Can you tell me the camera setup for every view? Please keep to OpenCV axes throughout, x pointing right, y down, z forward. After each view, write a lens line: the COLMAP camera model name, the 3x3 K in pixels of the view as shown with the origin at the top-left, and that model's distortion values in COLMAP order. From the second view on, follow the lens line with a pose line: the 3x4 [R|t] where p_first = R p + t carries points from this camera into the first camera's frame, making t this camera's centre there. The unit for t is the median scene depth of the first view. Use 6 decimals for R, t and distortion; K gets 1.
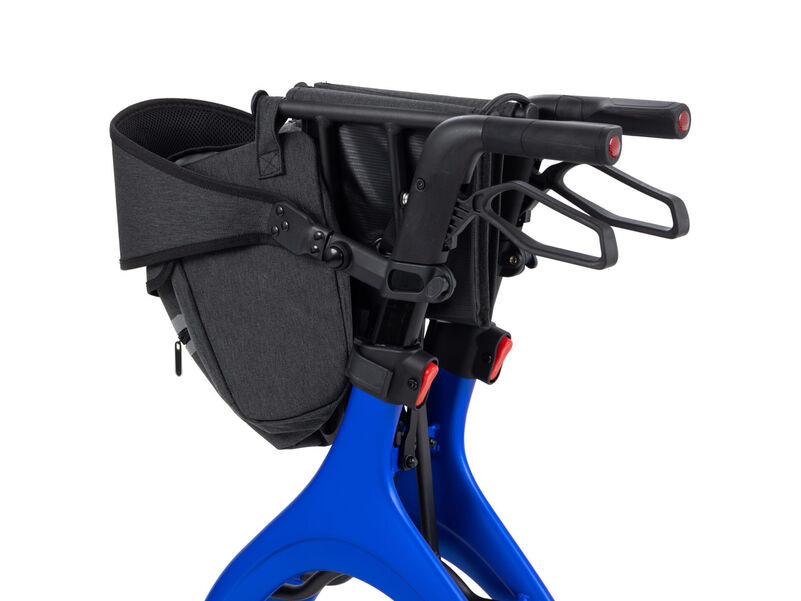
lens RADIAL K [[2370.3, 0, 400.5], [0, 2370.3, 300.5], [0, 0, 1]] dist [0.228141, 0.478567]
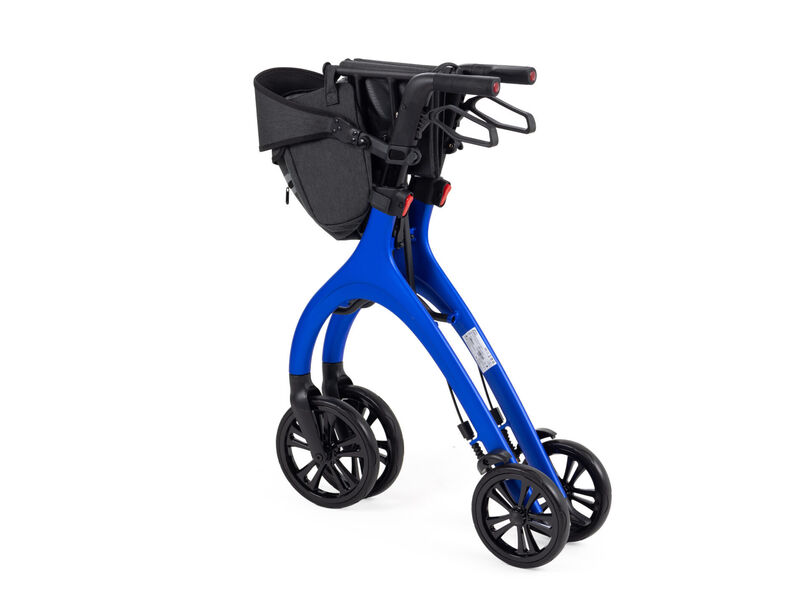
lens RADIAL K [[1510.1, 0, 400.5], [0, 1510.1, 300.5], [0, 0, 1]] dist [0.040216, 0.052305]
pose [[0.999457, 0.001810, -0.032886, 0.047229], [-0.000094, 0.998642, 0.052090, 0.048365], [0.032935, -0.052058, 0.998101, -0.302531]]
